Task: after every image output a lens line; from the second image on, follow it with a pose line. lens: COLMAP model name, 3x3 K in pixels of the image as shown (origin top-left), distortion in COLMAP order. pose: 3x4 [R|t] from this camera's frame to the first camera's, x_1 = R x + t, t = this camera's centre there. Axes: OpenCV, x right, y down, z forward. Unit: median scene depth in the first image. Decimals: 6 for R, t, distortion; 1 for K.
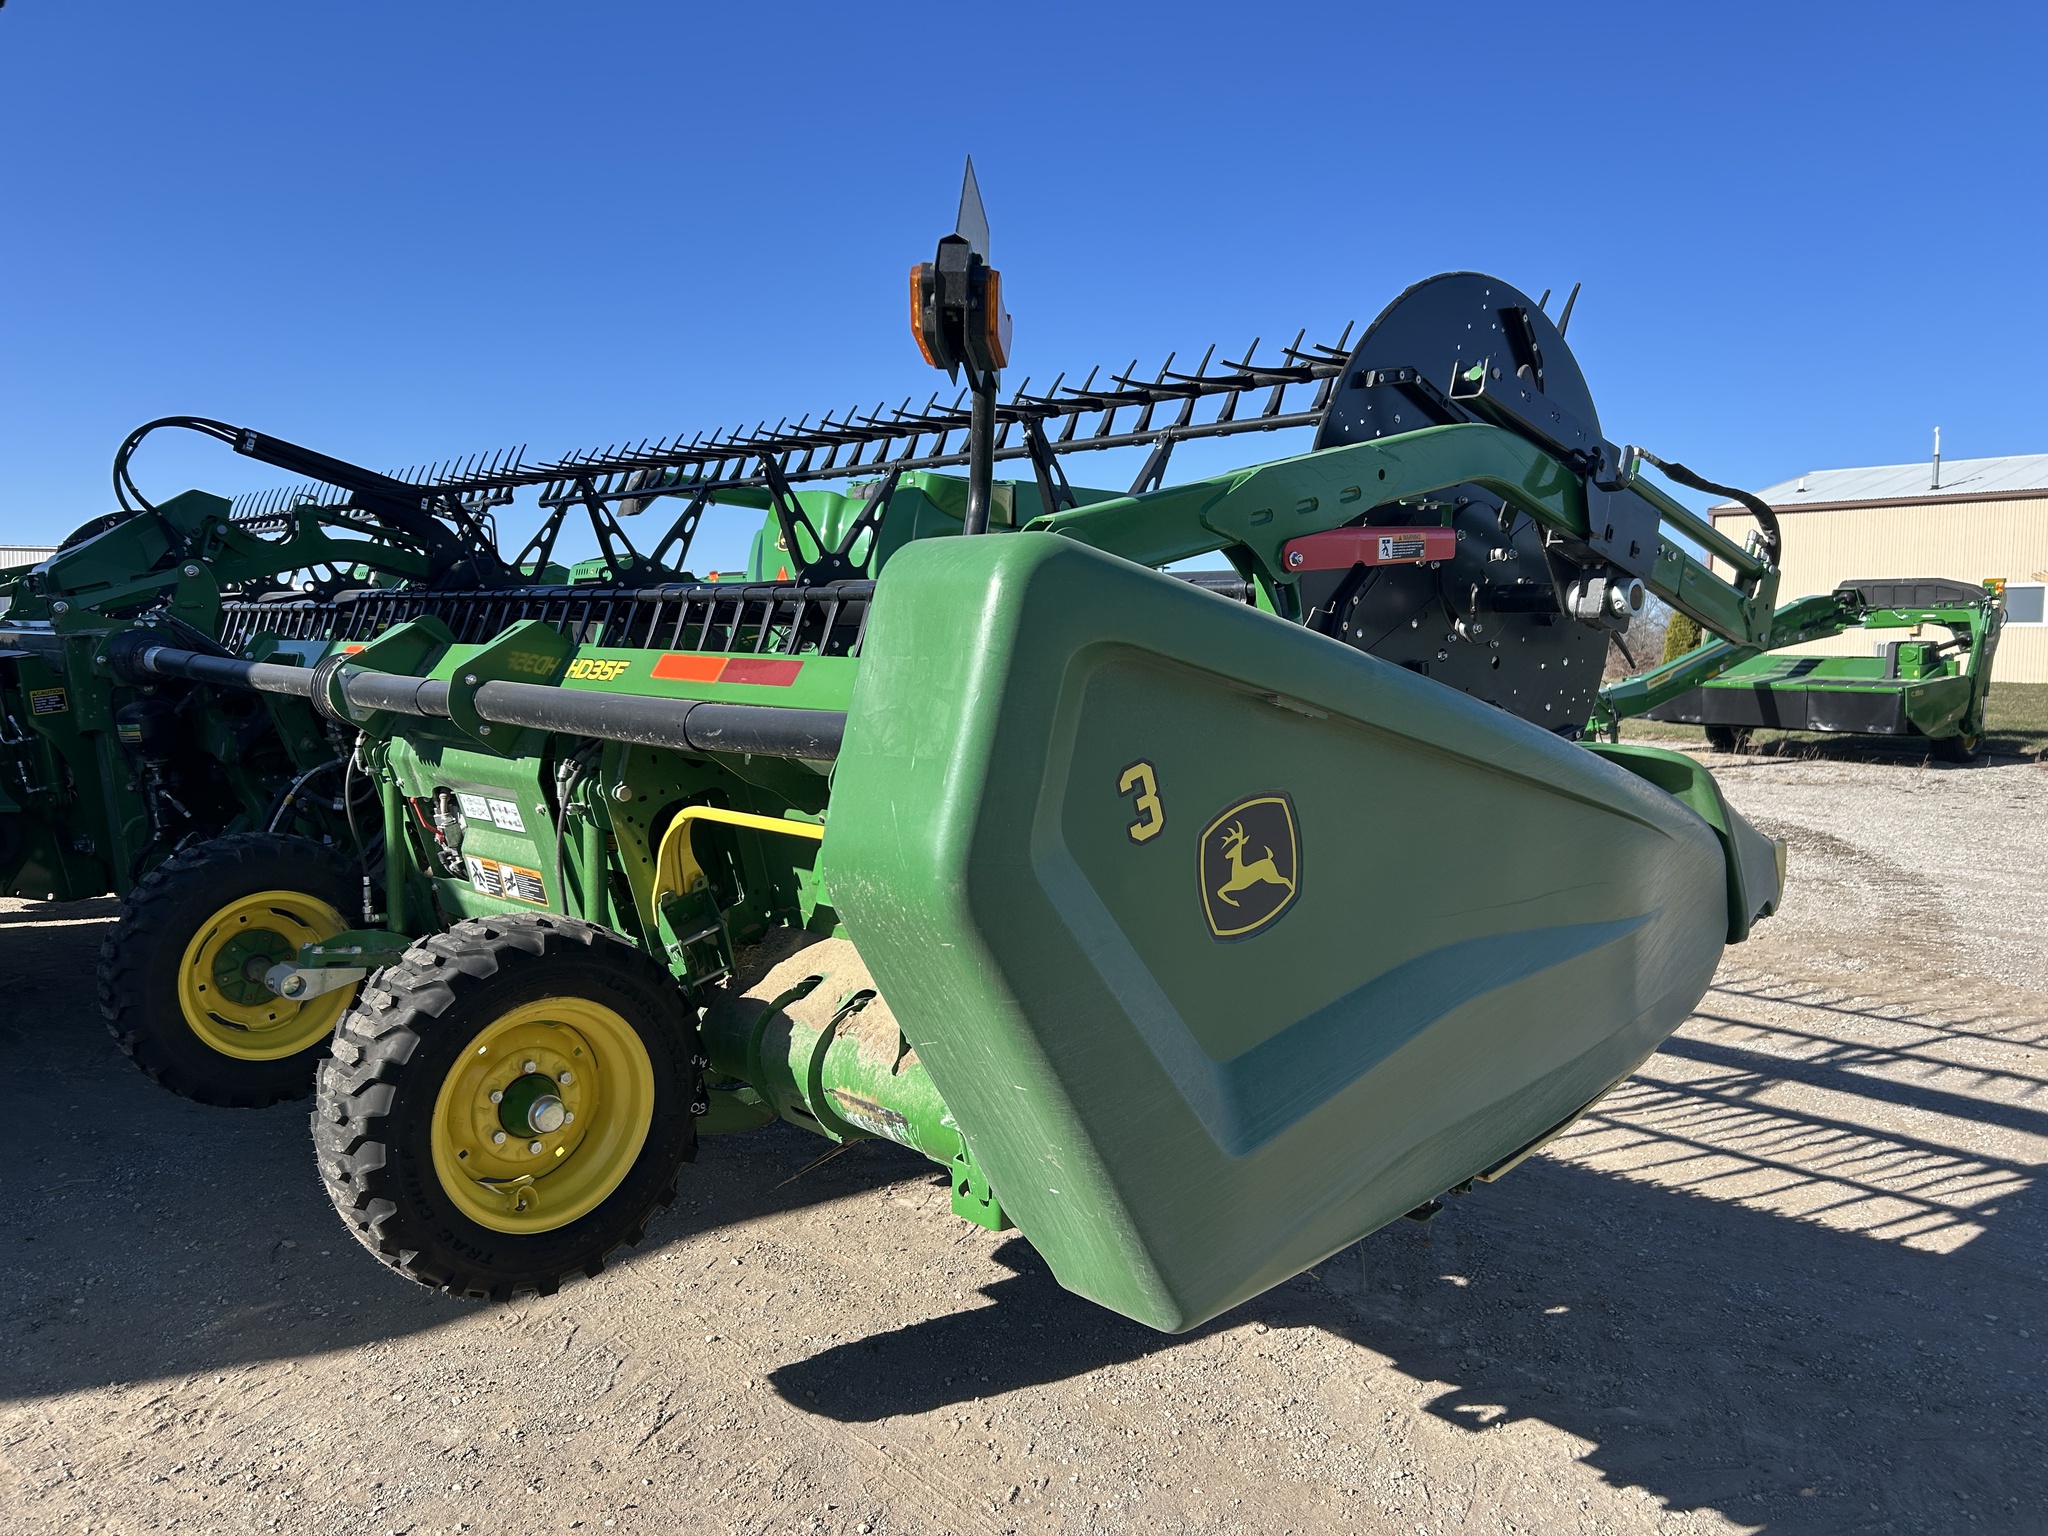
lens RADIAL K [[1498.1, 0, 1032.5], [0, 1498.1, 766.6], [0, 0, 1]] dist [0.084311, -0.141697]
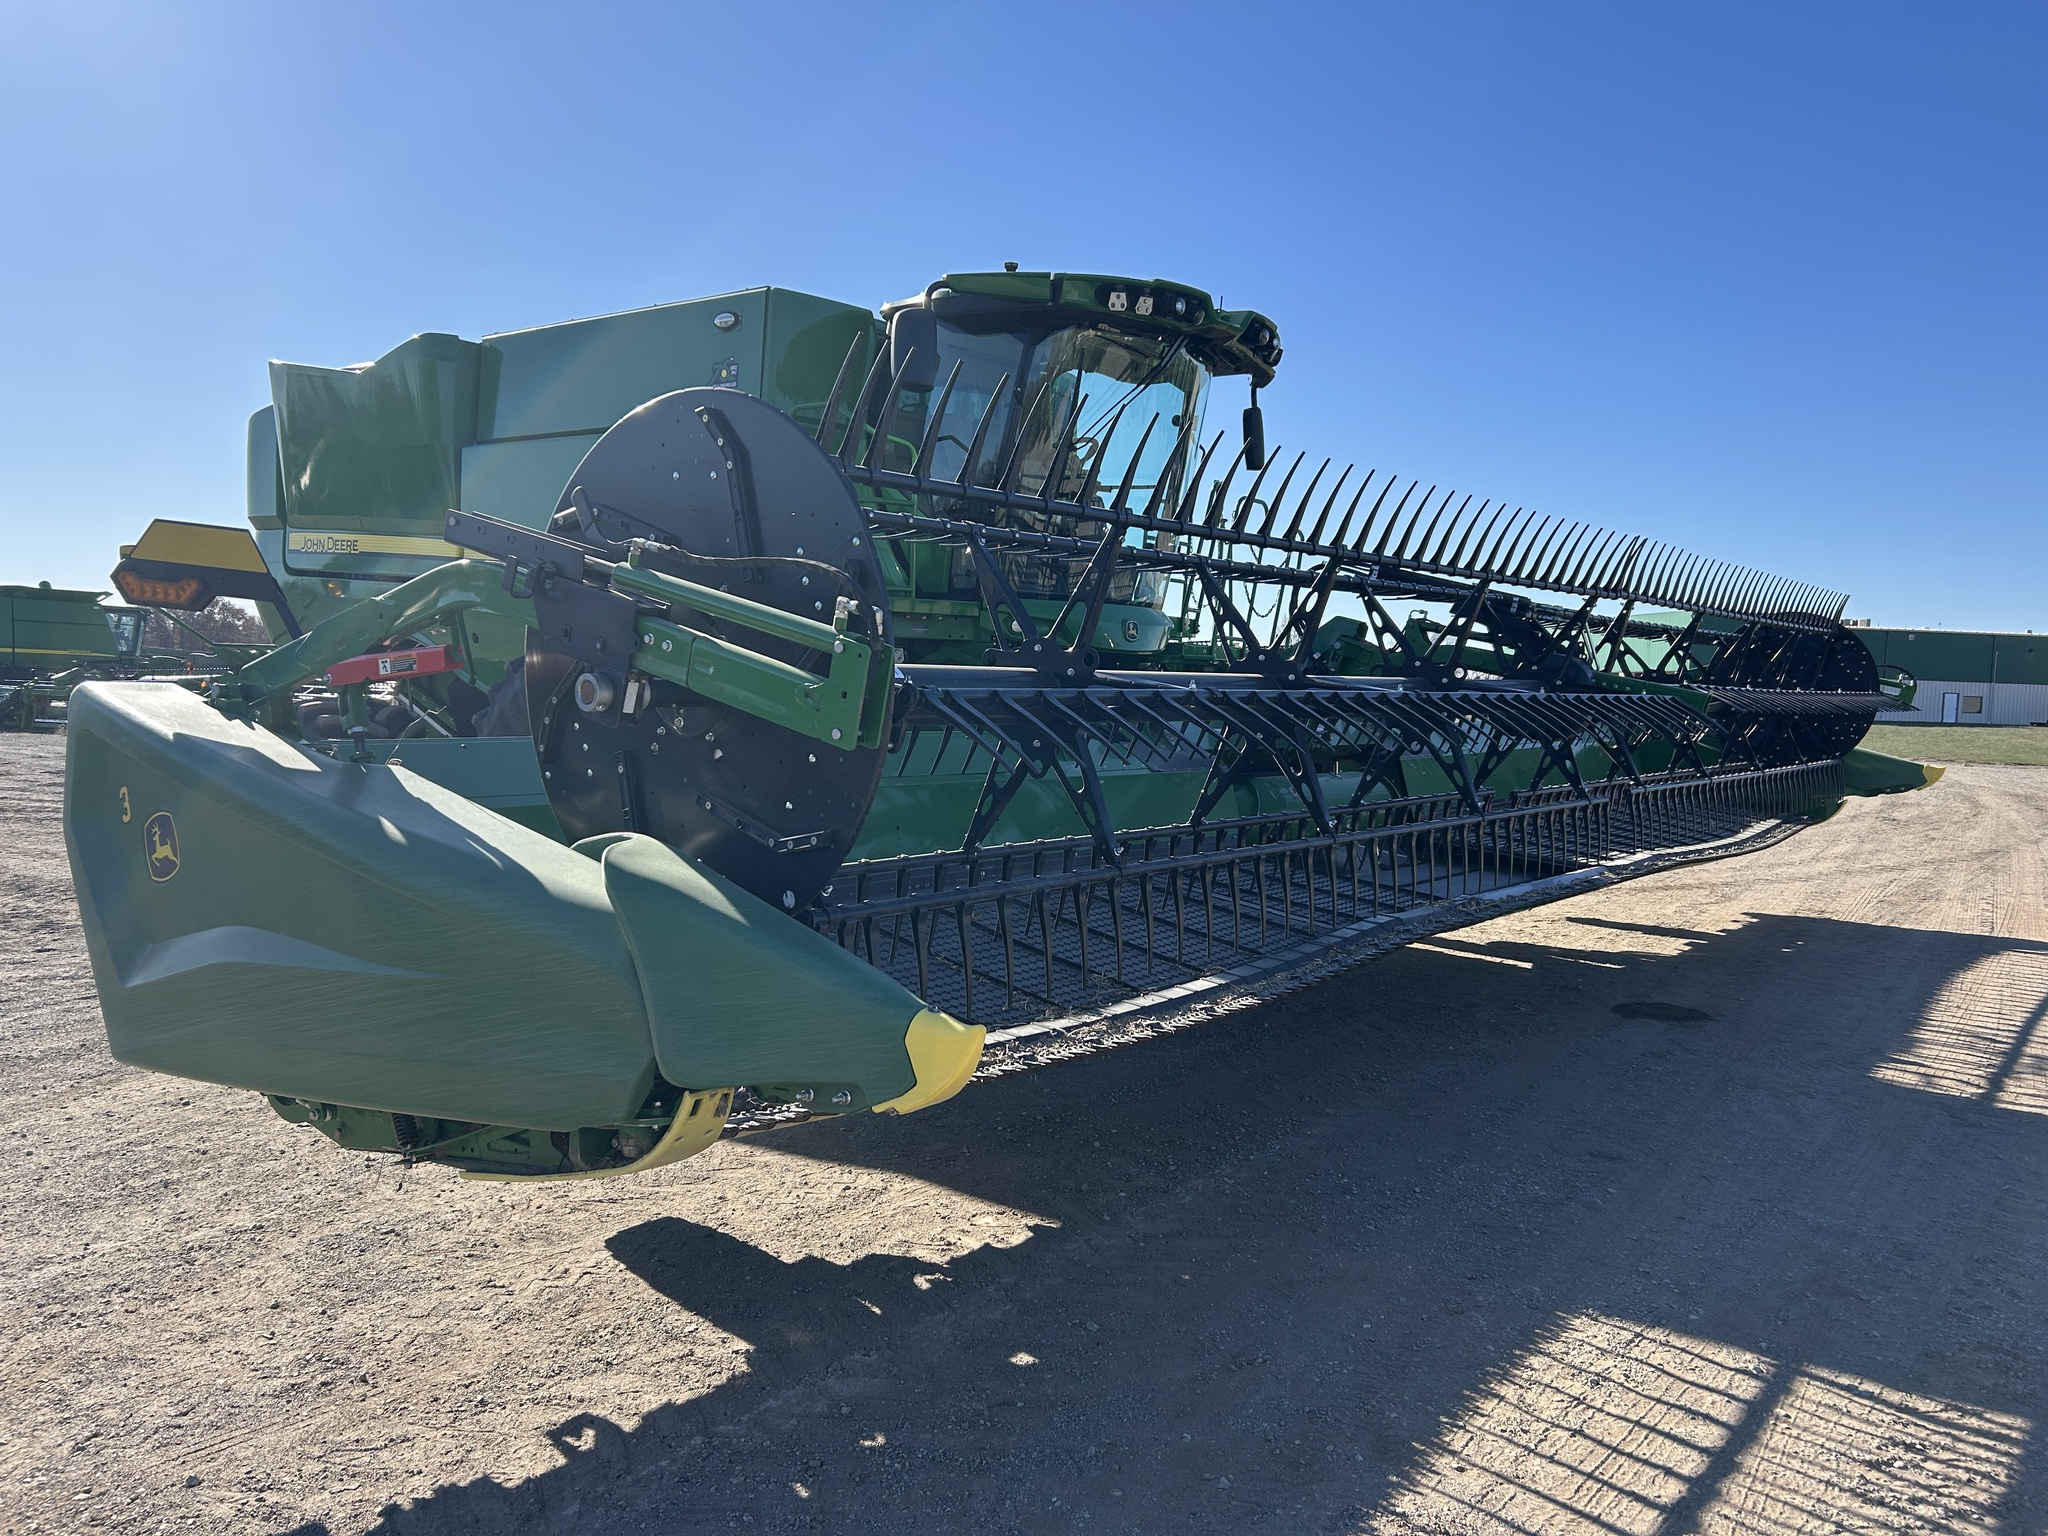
lens RADIAL K [[1481.6, 0, 1047.6], [0, 1481.6, 765.4], [0, 0, 1]] dist [0.043531, -0.031054]
pose [[0.216098, 0.025338, -0.976043, 1.337500], [-0.089653, 0.995955, 0.006006, -0.088551], [0.972247, 0.086208, 0.217496, 0.998328]]
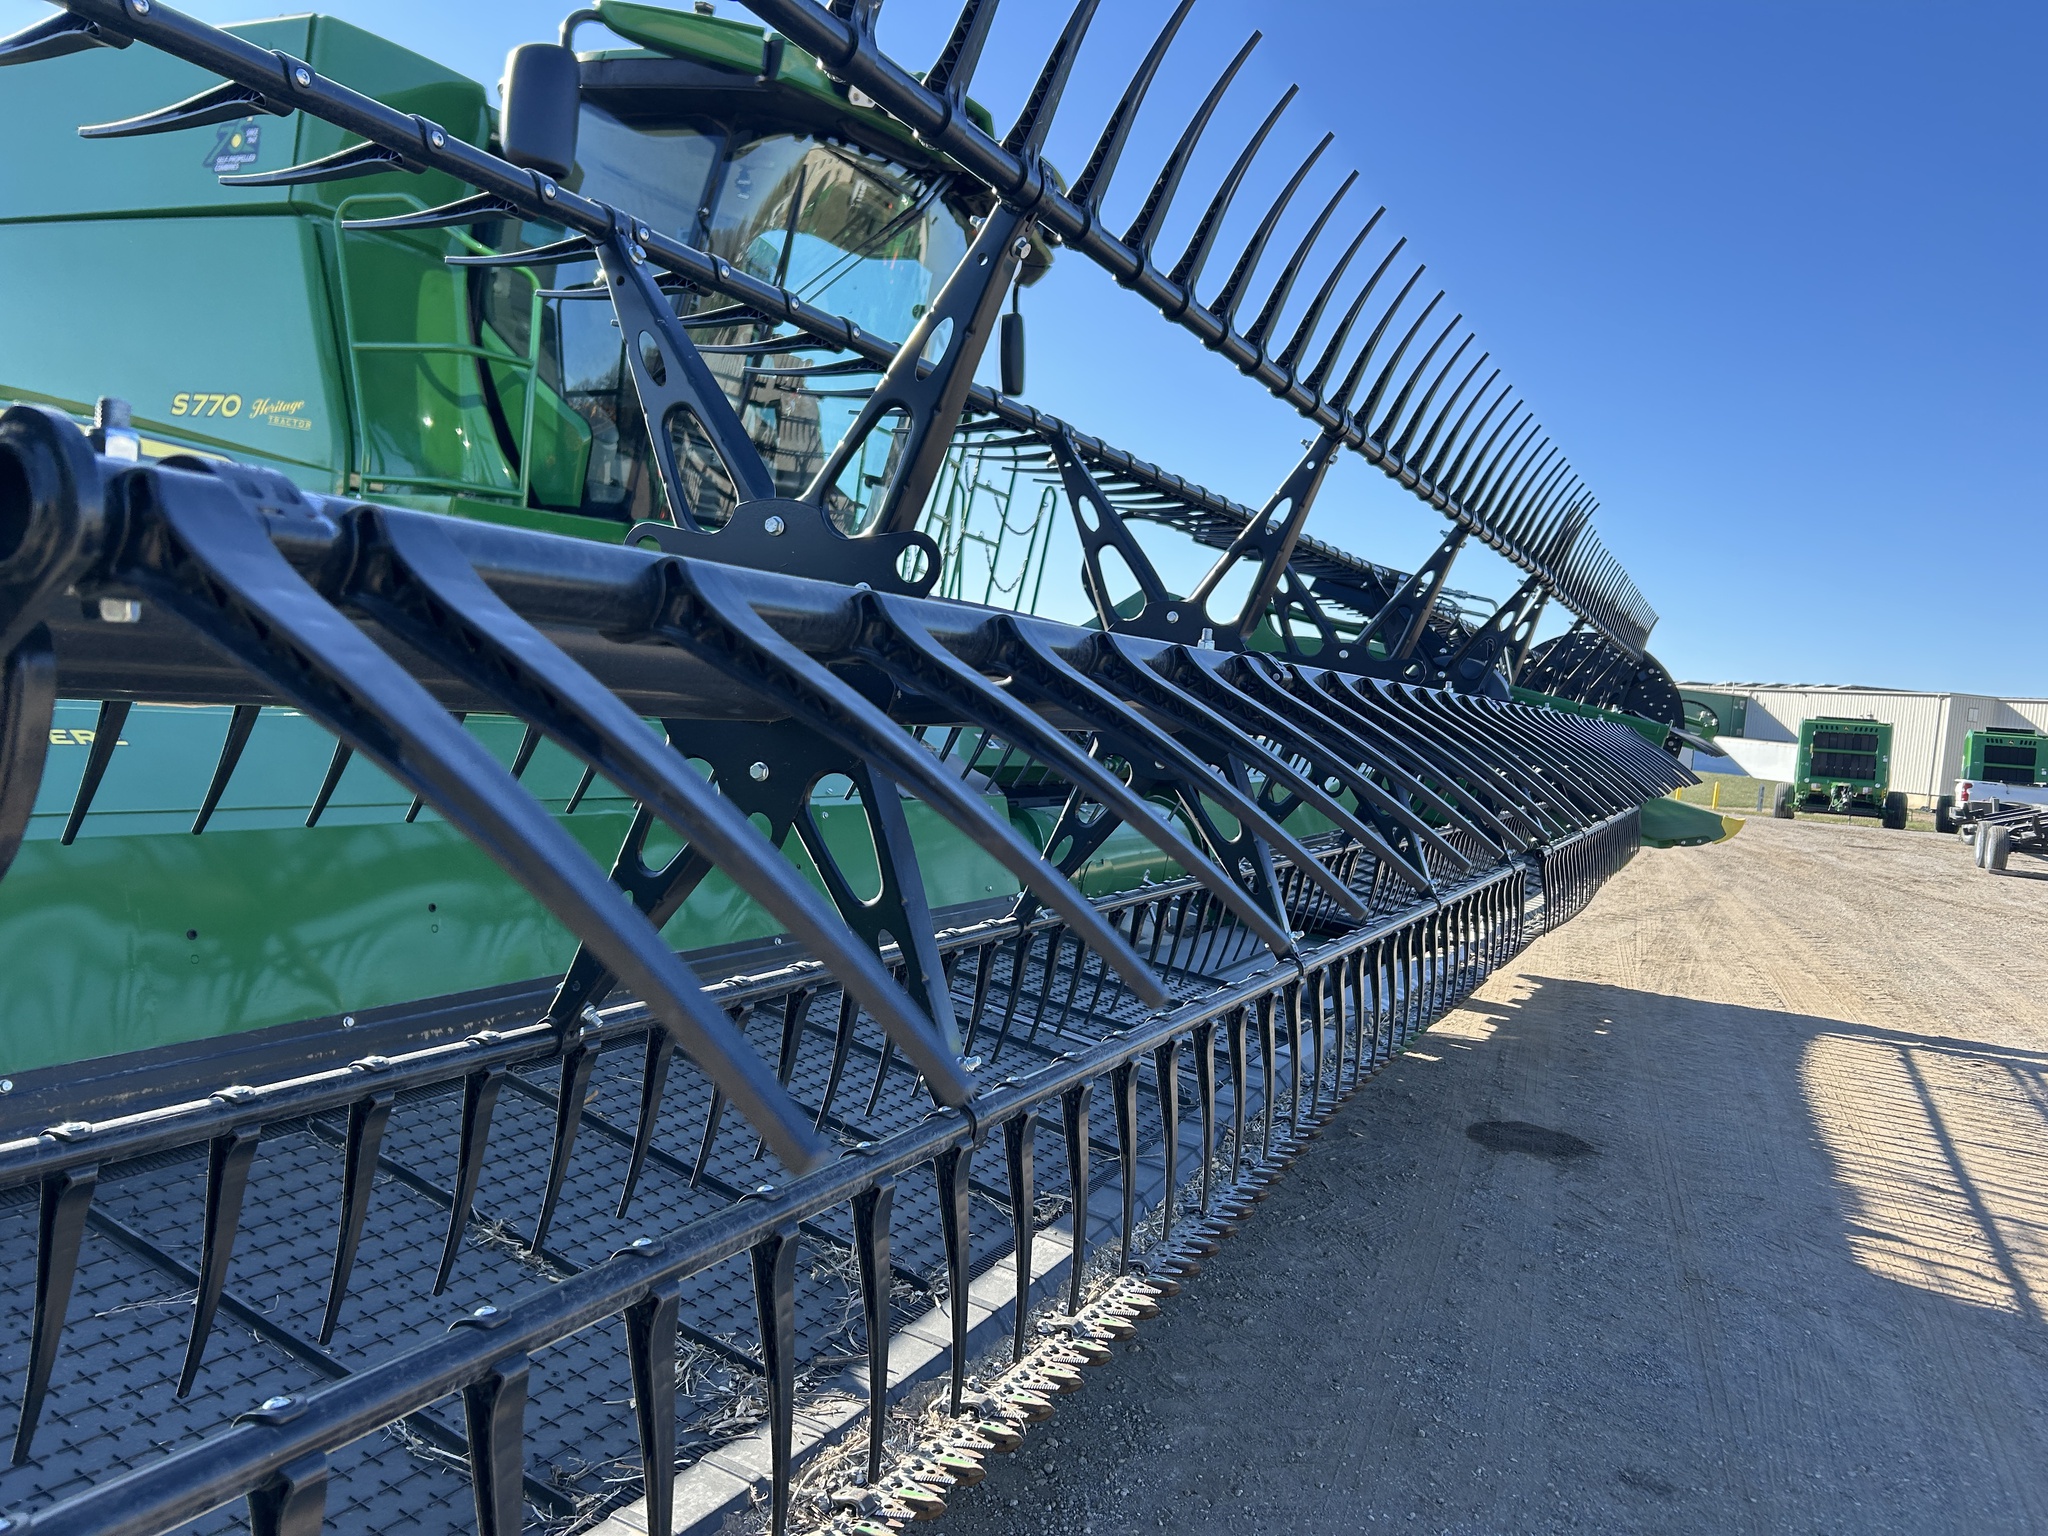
lens RADIAL K [[1498.1, 0, 1032.5], [0, 1498.1, 766.6], [0, 0, 1]] dist [0.084311, -0.141697]
pose [[0.420383, 0.044088, -0.906275, 0.527780], [-0.138004, 0.990305, -0.015839, -0.107142], [0.896790, 0.131728, 0.422392, 1.145652]]
